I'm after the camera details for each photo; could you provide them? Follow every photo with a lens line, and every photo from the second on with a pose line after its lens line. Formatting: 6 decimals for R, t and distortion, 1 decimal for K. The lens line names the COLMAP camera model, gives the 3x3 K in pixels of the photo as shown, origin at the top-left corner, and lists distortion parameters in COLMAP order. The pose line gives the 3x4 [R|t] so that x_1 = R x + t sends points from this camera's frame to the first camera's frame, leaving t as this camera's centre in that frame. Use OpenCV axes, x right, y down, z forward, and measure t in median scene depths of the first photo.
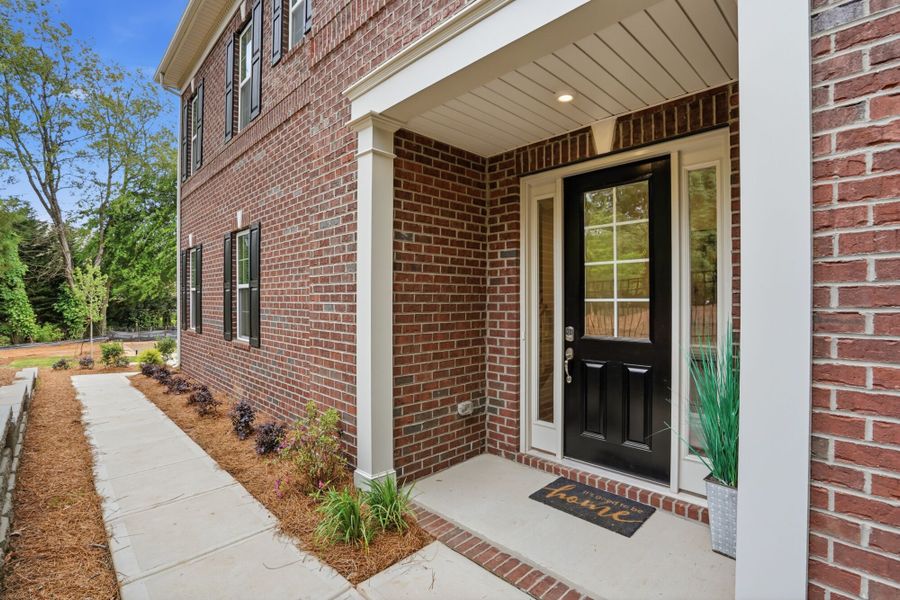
lens RADIAL K [[430.2, 0, 452.3], [0, 430.2, 300.6], [0, 0, 1]] dist [-0.022833, 0.008783]
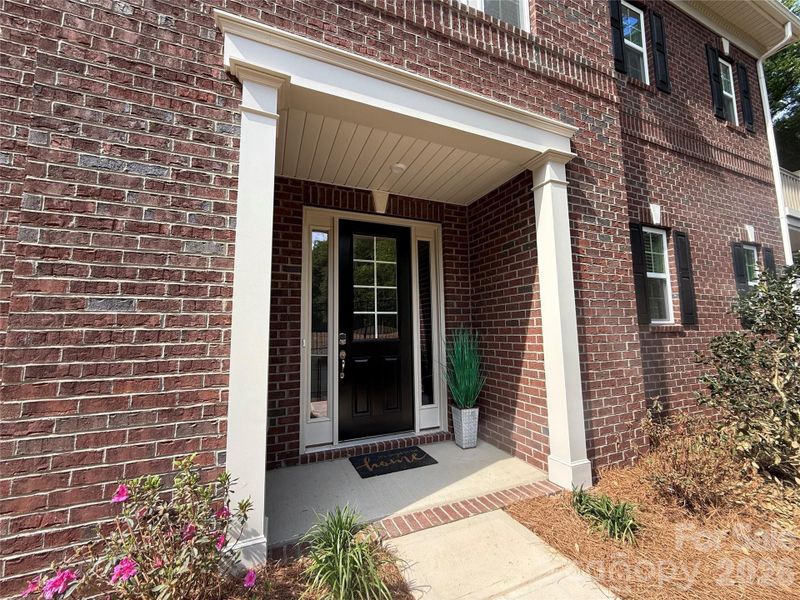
lens RADIAL K [[326.0, 0, 401.5], [0, 326.0, 296.0], [0, 0, 1]] dist [0.014279, -0.000042]
pose [[0.361600, 0.099133, 0.927048, -0.611965], [0.017854, 0.993412, -0.113194, 0.067884], [-0.932162, 0.057483, 0.357448, 0.520586]]
